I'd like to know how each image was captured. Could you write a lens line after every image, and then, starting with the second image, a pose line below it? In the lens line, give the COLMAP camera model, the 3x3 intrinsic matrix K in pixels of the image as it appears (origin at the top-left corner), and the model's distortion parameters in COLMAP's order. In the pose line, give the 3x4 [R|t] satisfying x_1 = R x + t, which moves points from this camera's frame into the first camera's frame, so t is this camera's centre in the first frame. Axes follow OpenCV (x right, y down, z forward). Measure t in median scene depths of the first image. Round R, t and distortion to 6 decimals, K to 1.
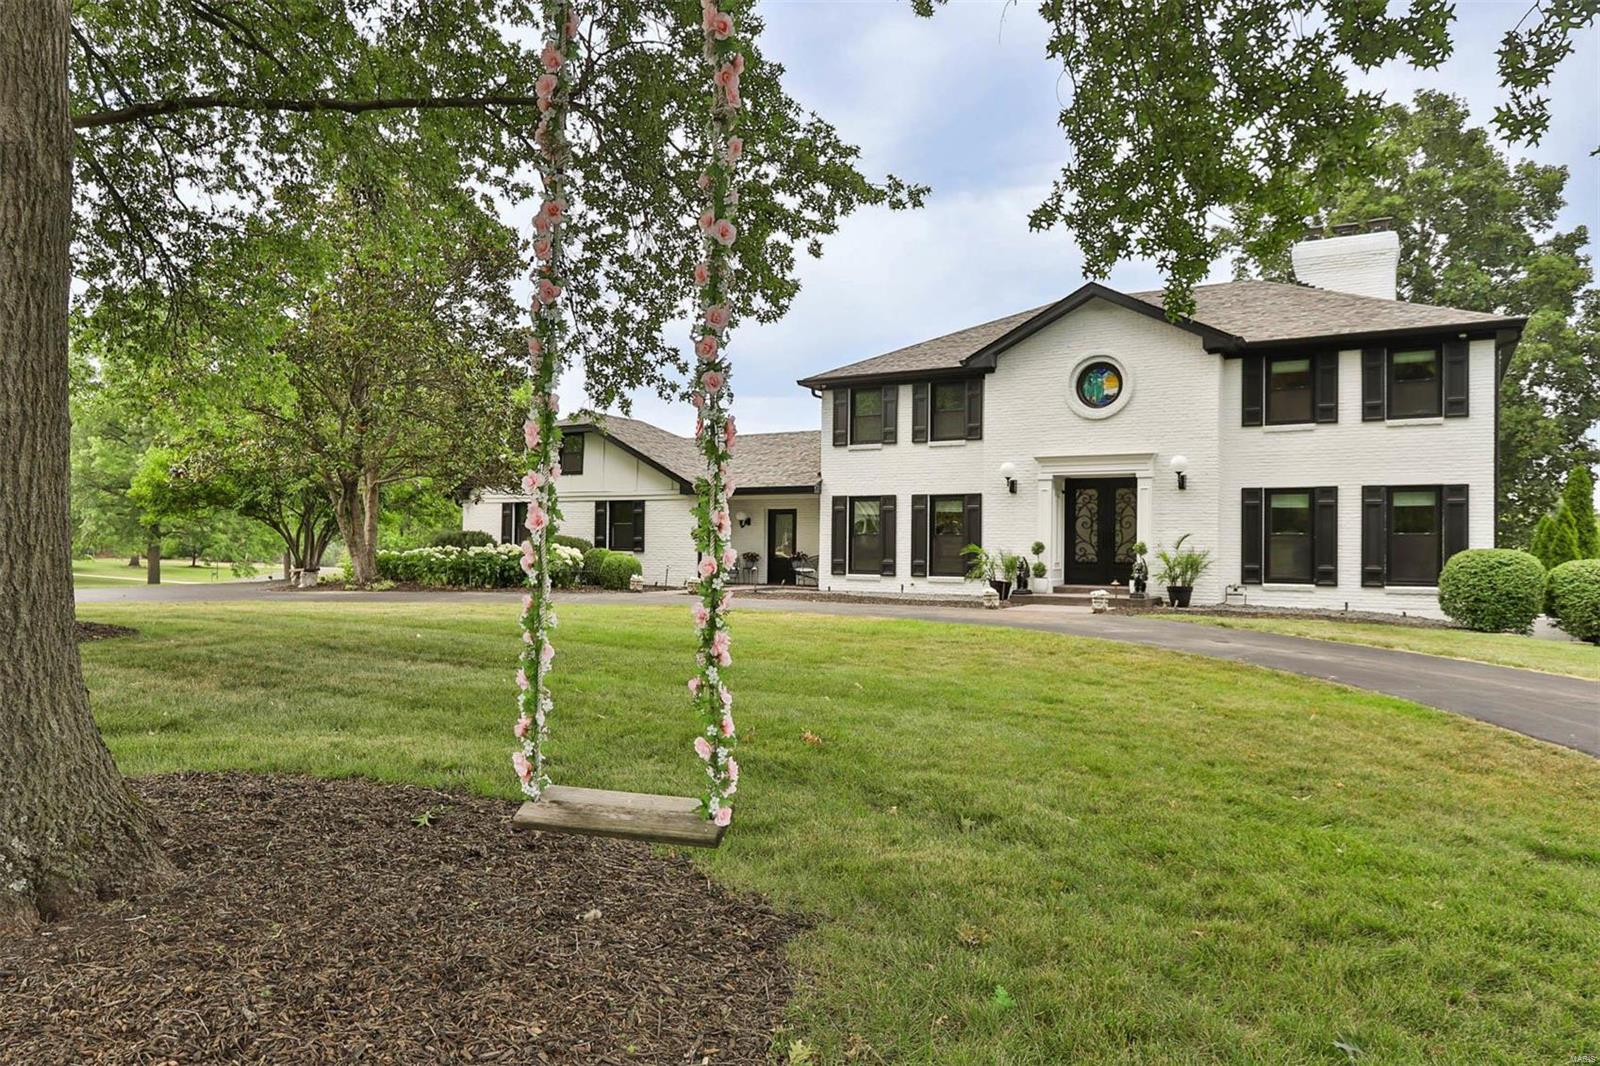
lens RADIAL K [[1232.6, 0, 800.0], [0, 1232.6, 533.0], [0, 0, 1]] dist [0.001630, -0.000568]
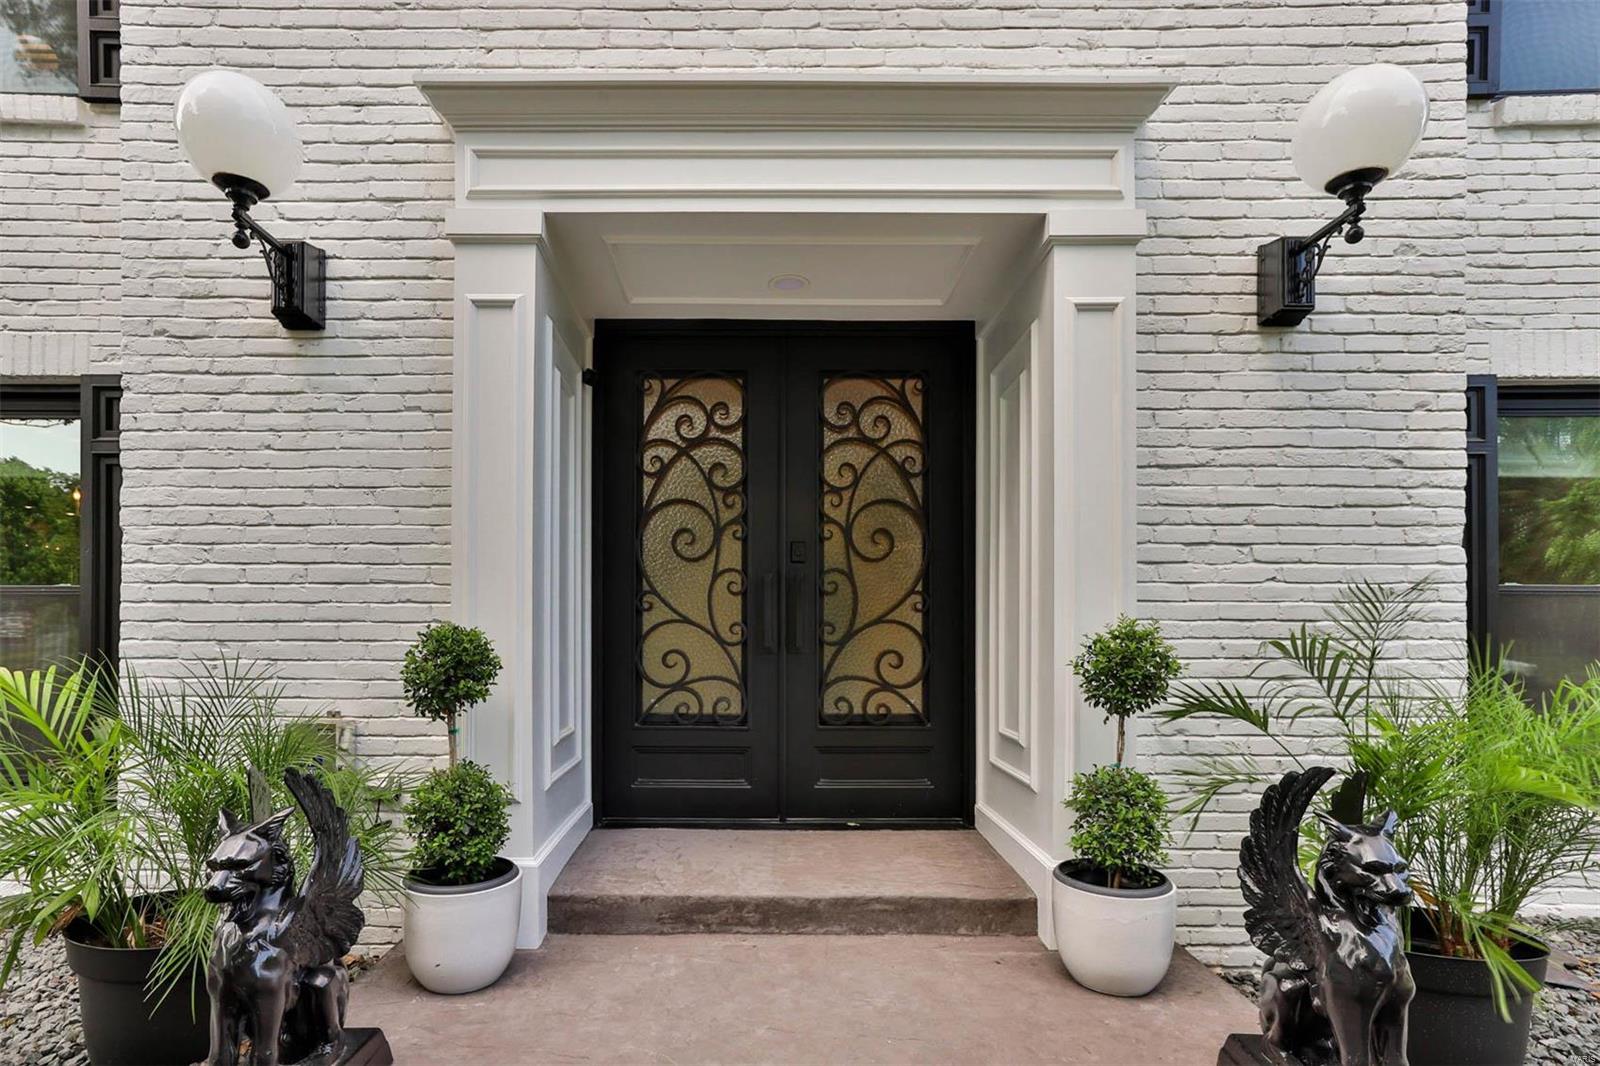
lens RADIAL K [[938.6, 0, 800.5], [0, 938.6, 568.6], [0, 0, 1]] dist [-0.002644, -0.000215]
pose [[0.865672, 0.022174, 0.500120, 0.165741], [-0.002882, 0.999223, -0.039315, 0.004254], [-0.500603, 0.032593, 0.865063, 0.843748]]
